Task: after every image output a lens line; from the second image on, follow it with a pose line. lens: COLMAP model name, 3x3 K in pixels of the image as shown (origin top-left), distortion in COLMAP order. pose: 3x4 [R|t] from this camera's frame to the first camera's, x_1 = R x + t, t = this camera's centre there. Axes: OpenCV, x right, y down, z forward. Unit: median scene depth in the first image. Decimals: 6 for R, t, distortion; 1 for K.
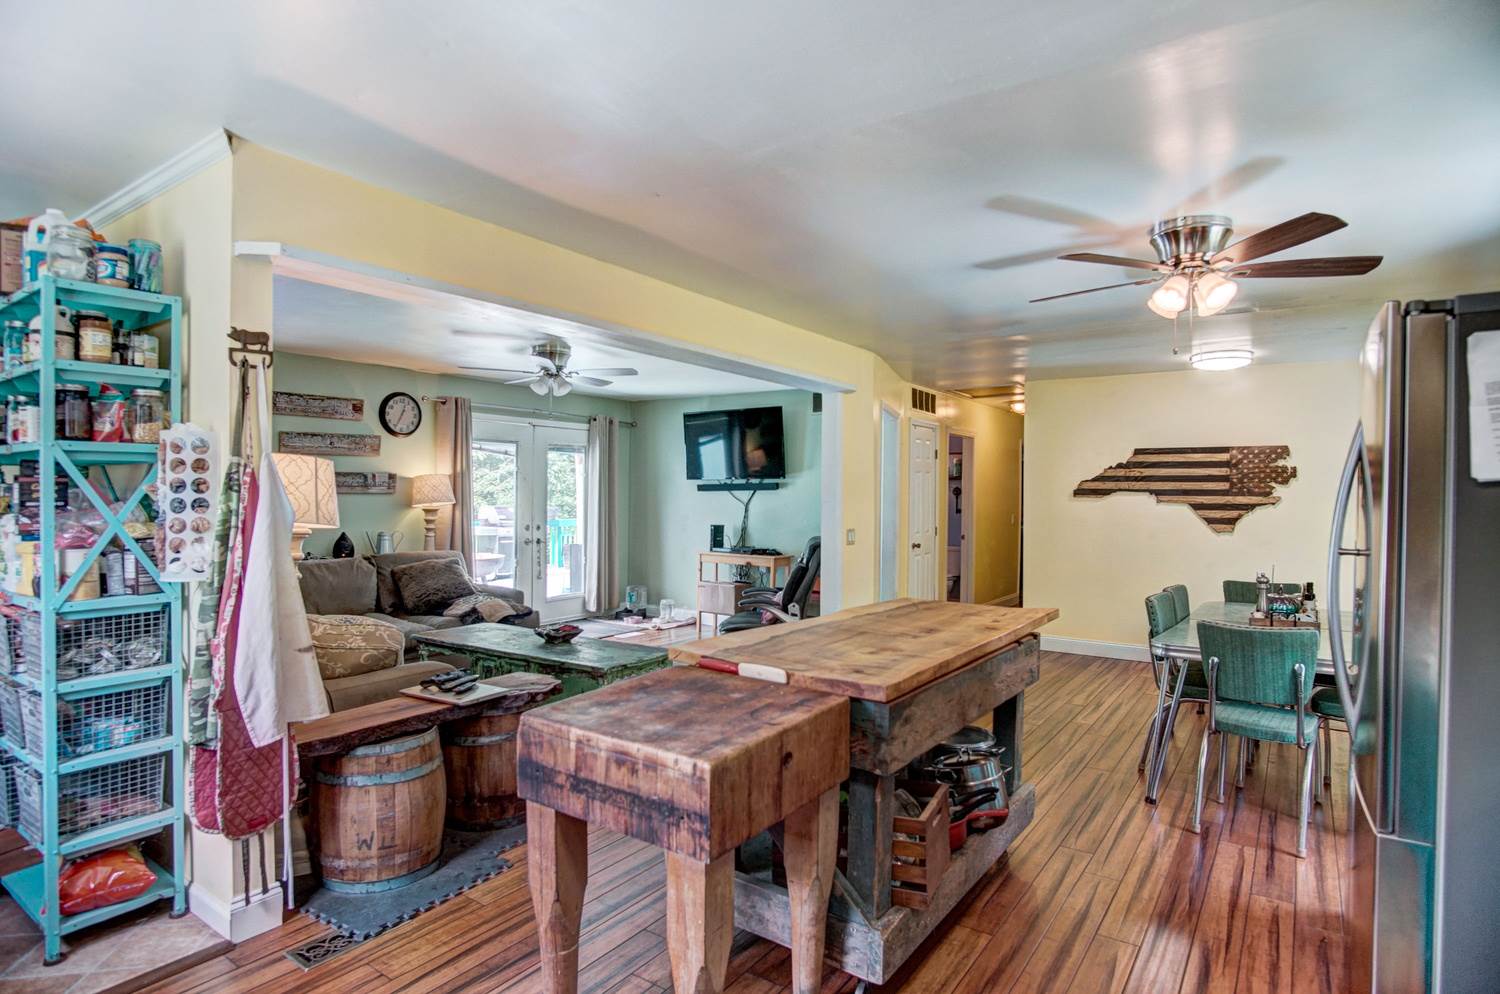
lens RADIAL K [[833.3, 0, 754.1], [0, 833.3, 500.8], [0, 0, 1]] dist [-0.001333, 0.001166]
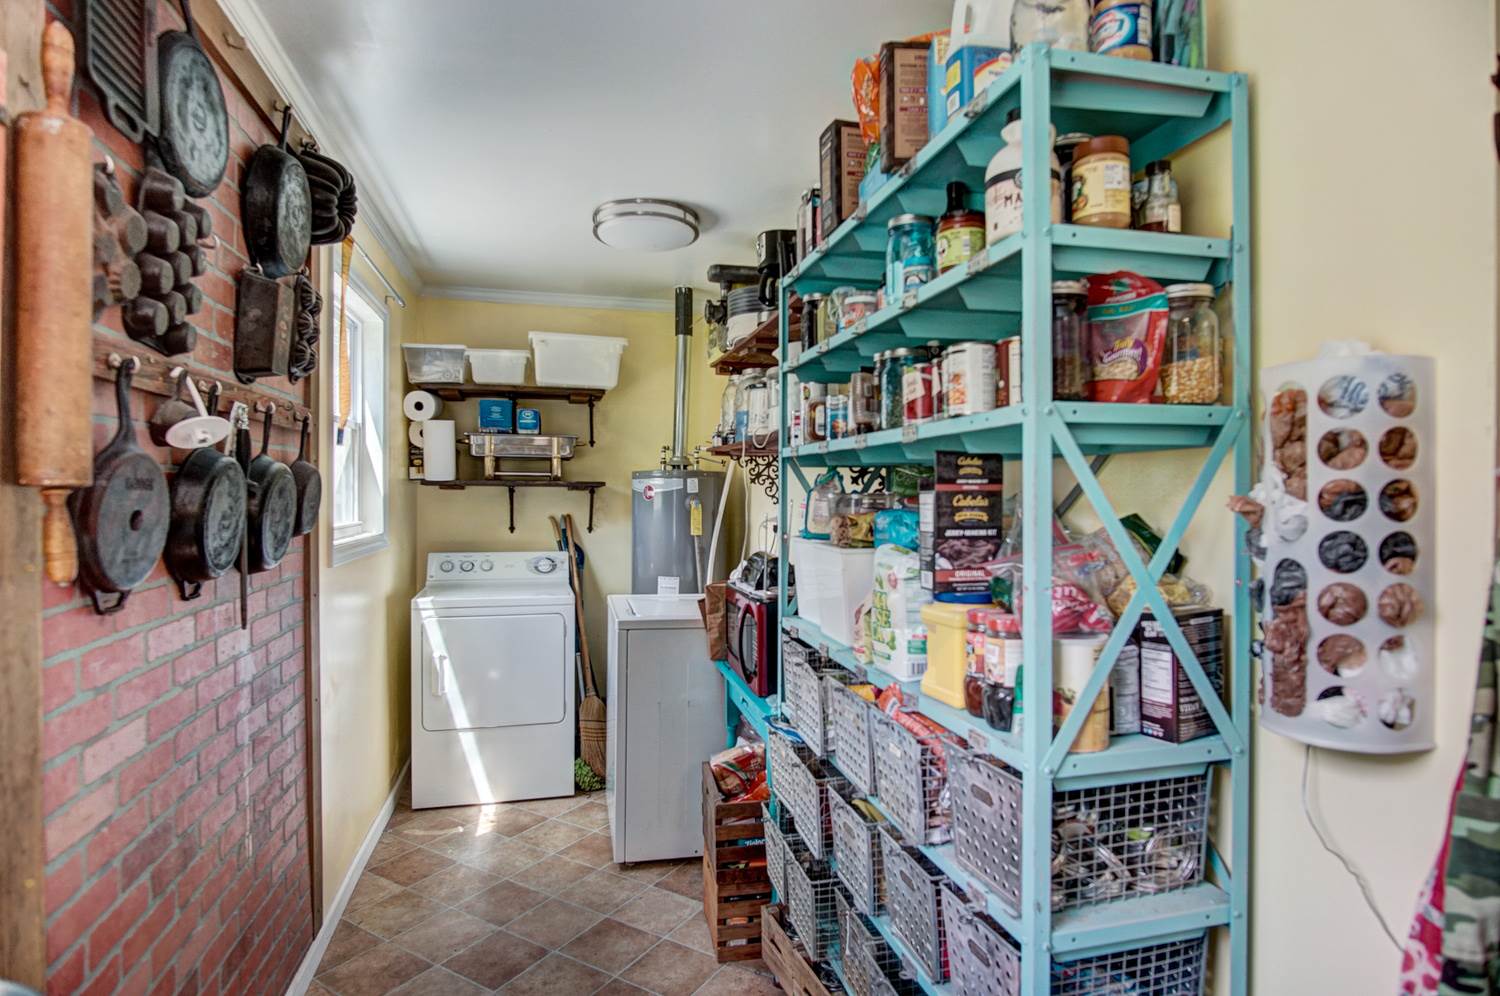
lens RADIAL K [[802.8, 0, 748.7], [0, 802.8, 490.7], [0, 0, 1]] dist [-0.042120, 0.011467]
pose [[0.775776, -0.006763, -0.630972, -0.666540], [0.003051, 0.999971, -0.006968, -0.020647], [0.631001, 0.003480, 0.775775, 0.537162]]
